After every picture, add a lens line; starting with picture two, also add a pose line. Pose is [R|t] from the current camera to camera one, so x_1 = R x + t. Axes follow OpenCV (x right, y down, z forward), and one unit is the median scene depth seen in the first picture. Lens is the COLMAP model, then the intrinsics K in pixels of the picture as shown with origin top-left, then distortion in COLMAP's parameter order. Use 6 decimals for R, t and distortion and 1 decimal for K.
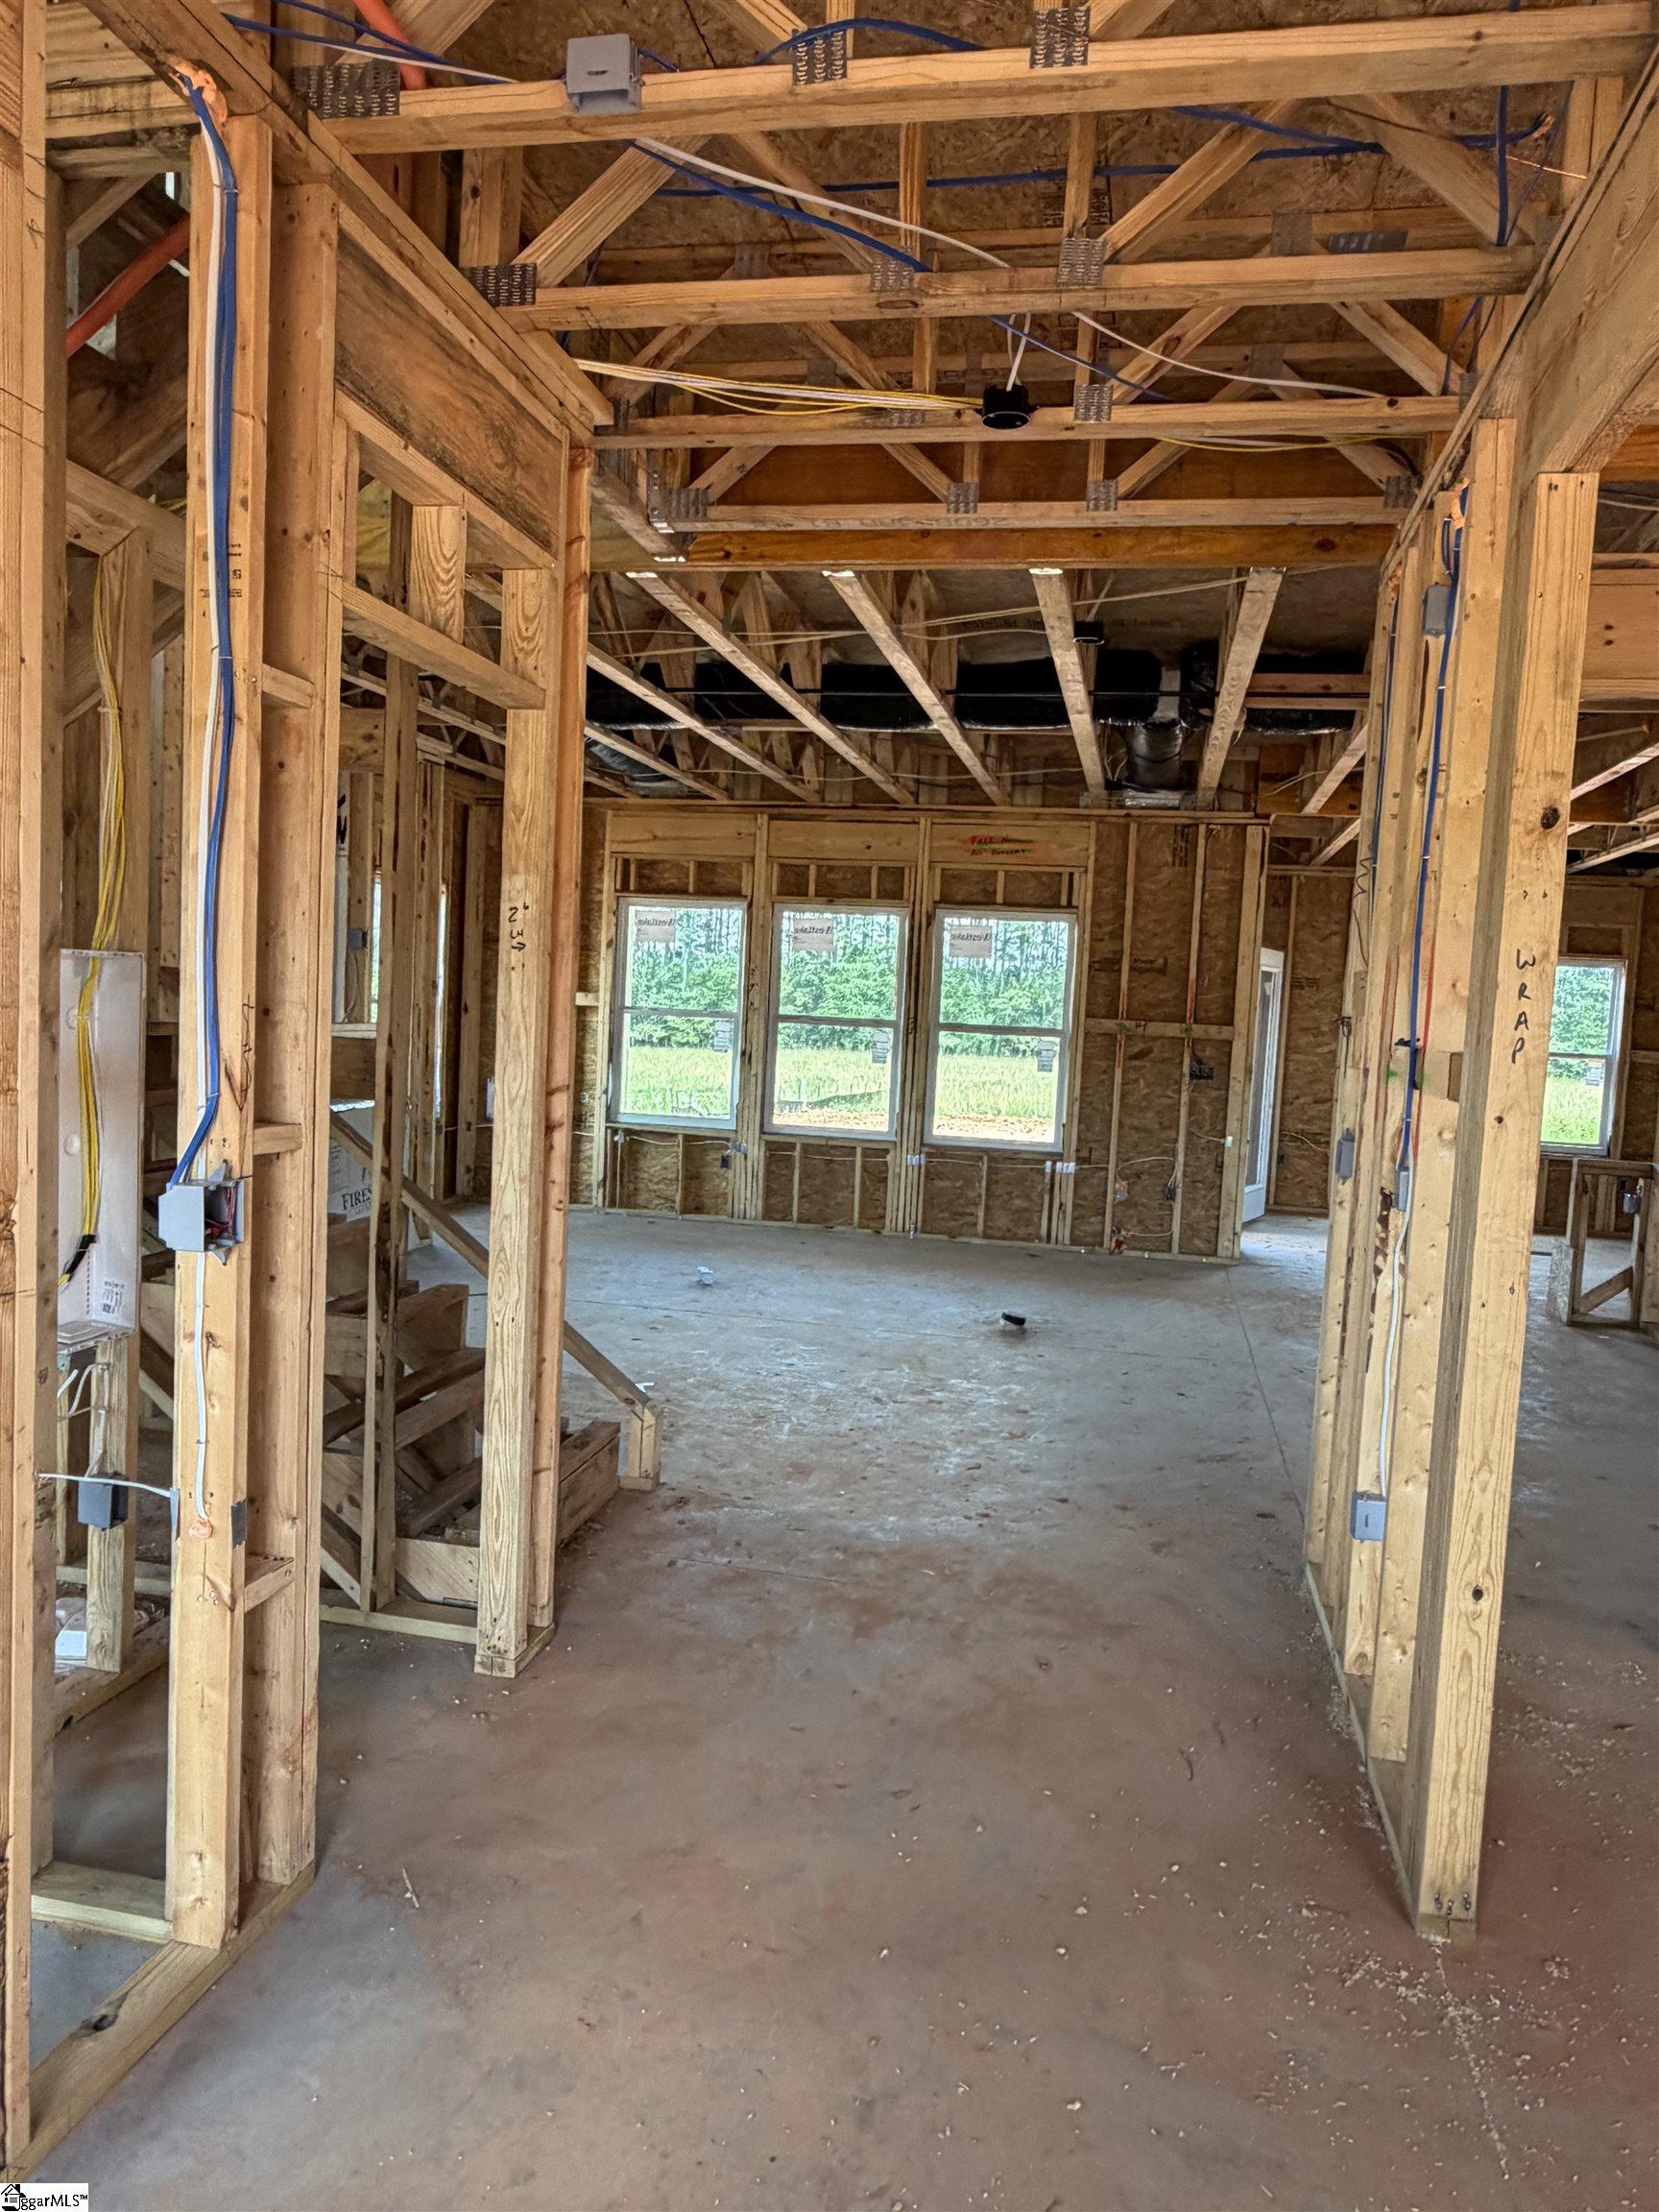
lens RADIAL K [[1510.7, 0, 837.9], [0, 1510.7, 1082.0], [0, 0, 1]] dist [-0.000486, -0.000048]
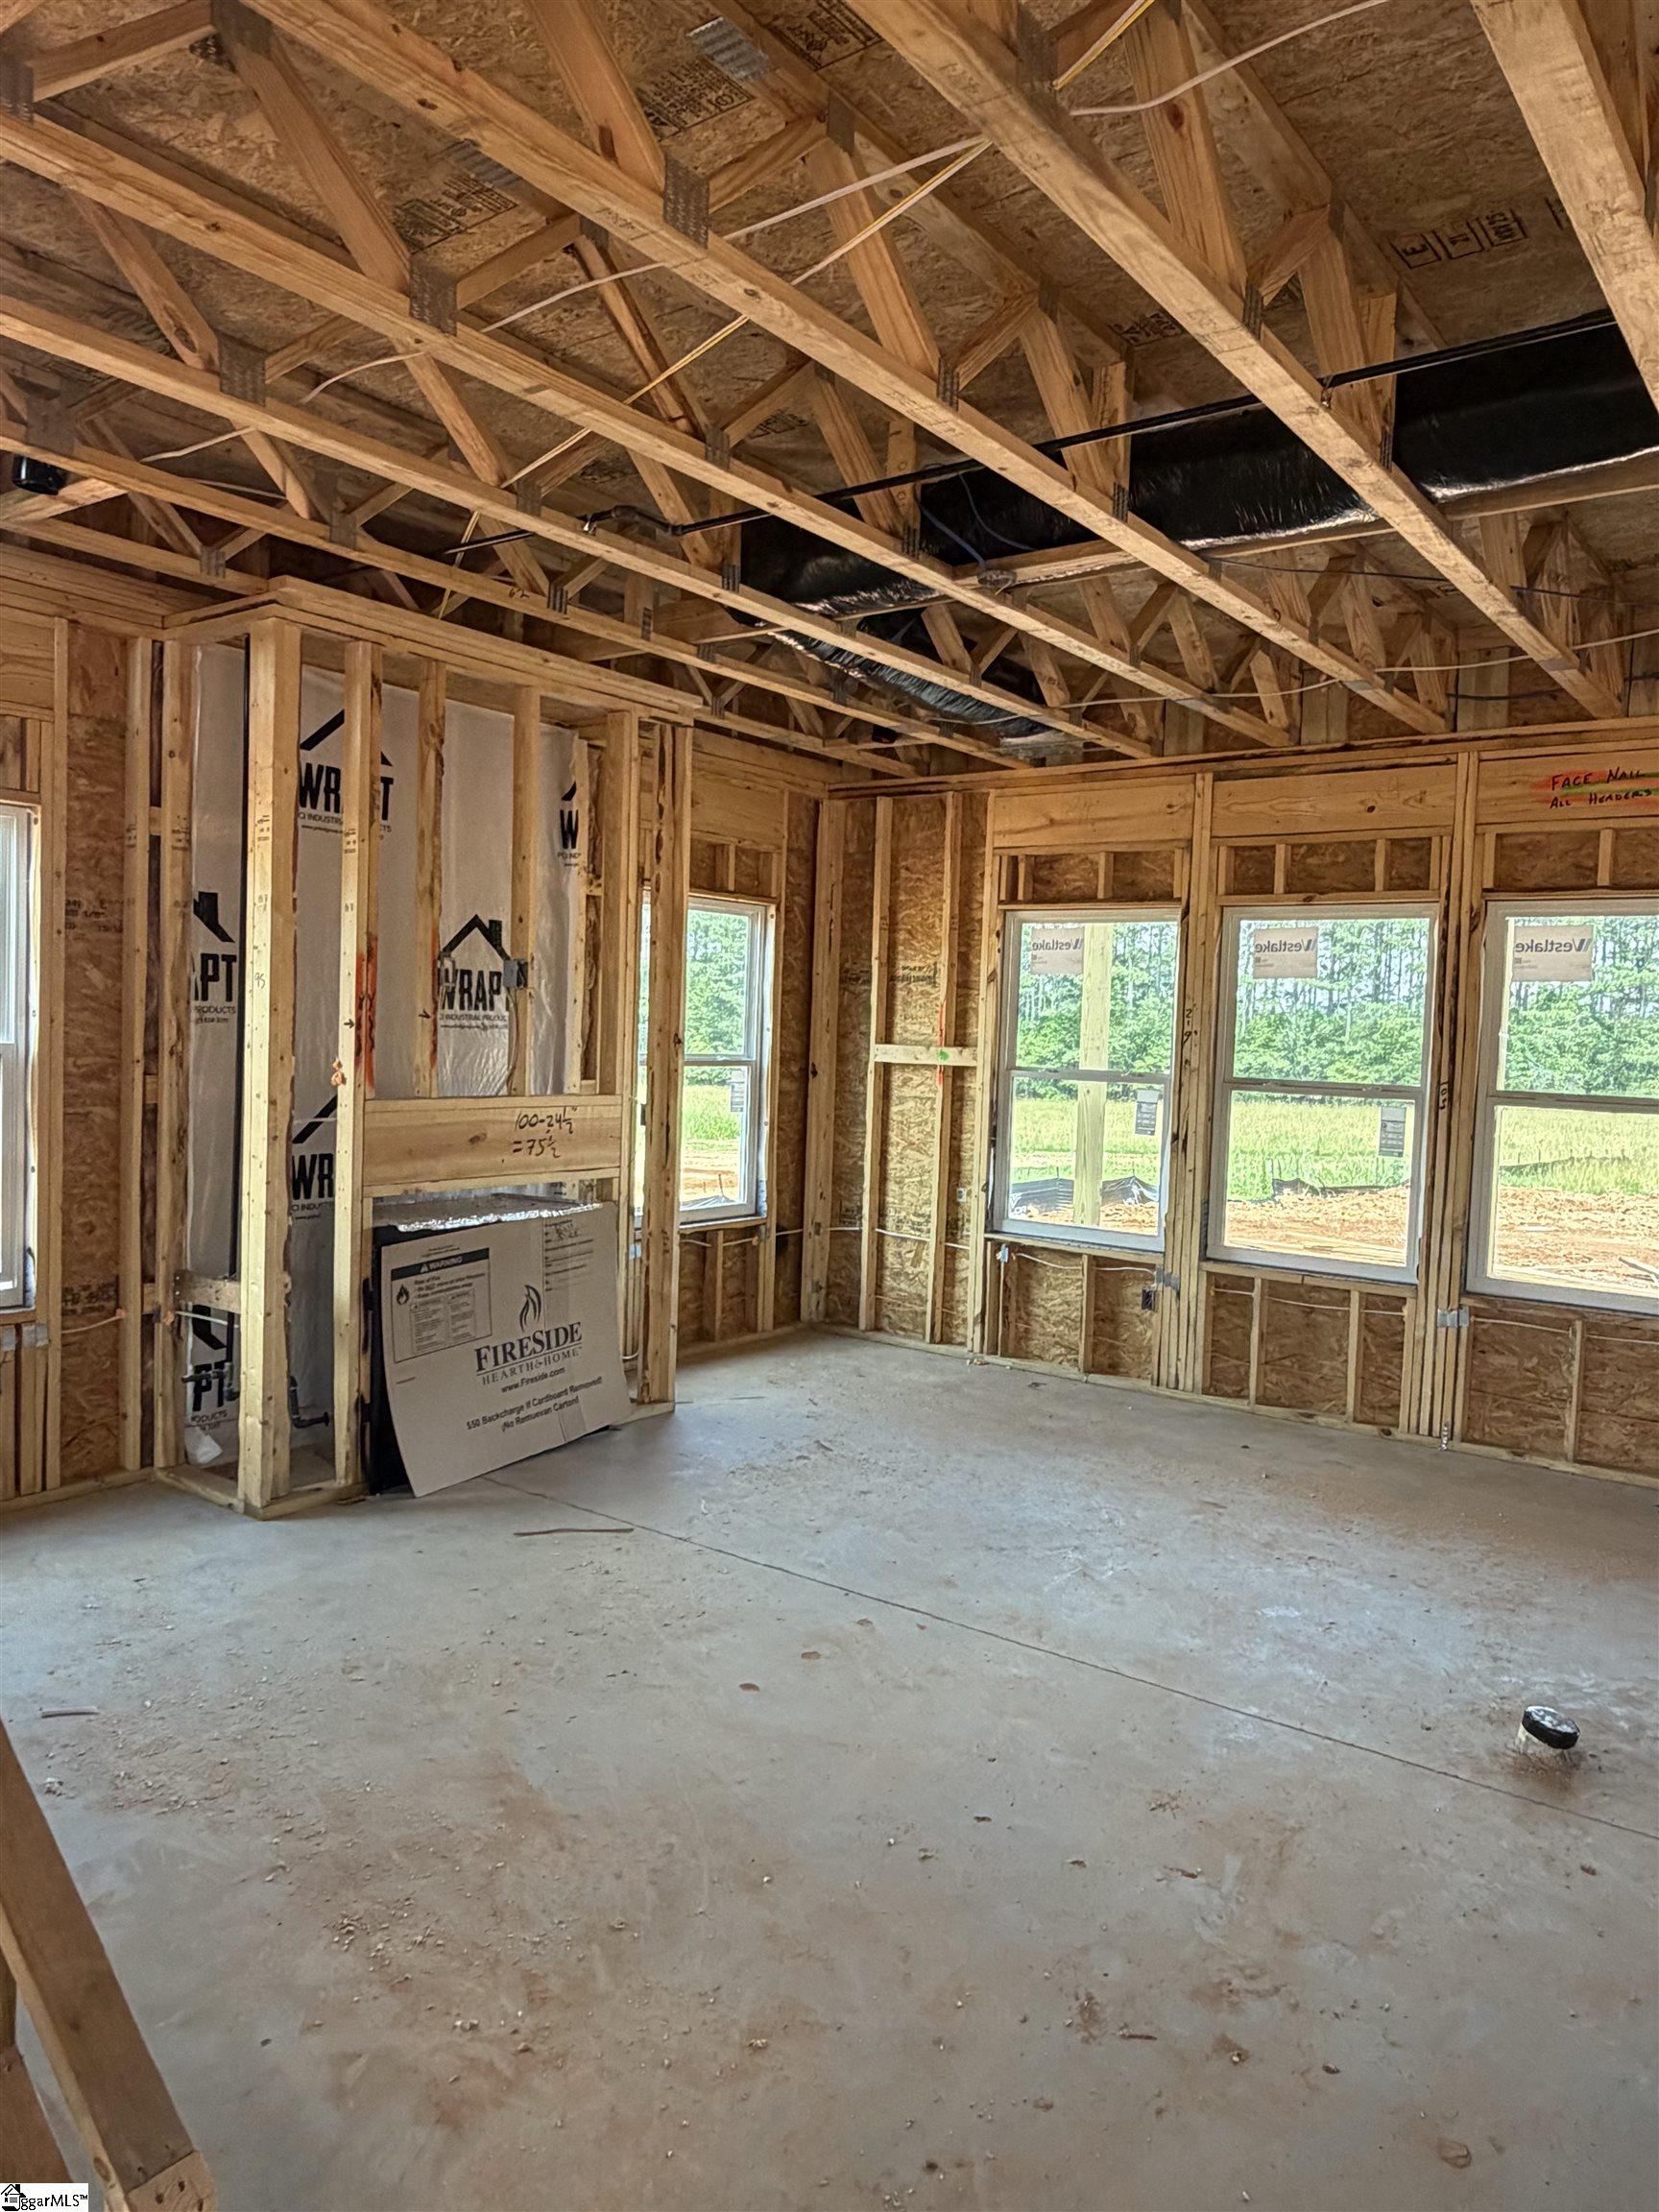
lens RADIAL K [[1510.7, 0, 837.9], [0, 1510.7, 1082.0], [0, 0, 1]] dist [-0.000486, -0.000048]
pose [[0.907030, -0.003089, -0.421054, 0.081617], [-0.012519, 0.999333, -0.034299, -0.018378], [0.420879, 0.036381, 0.906387, 0.339862]]
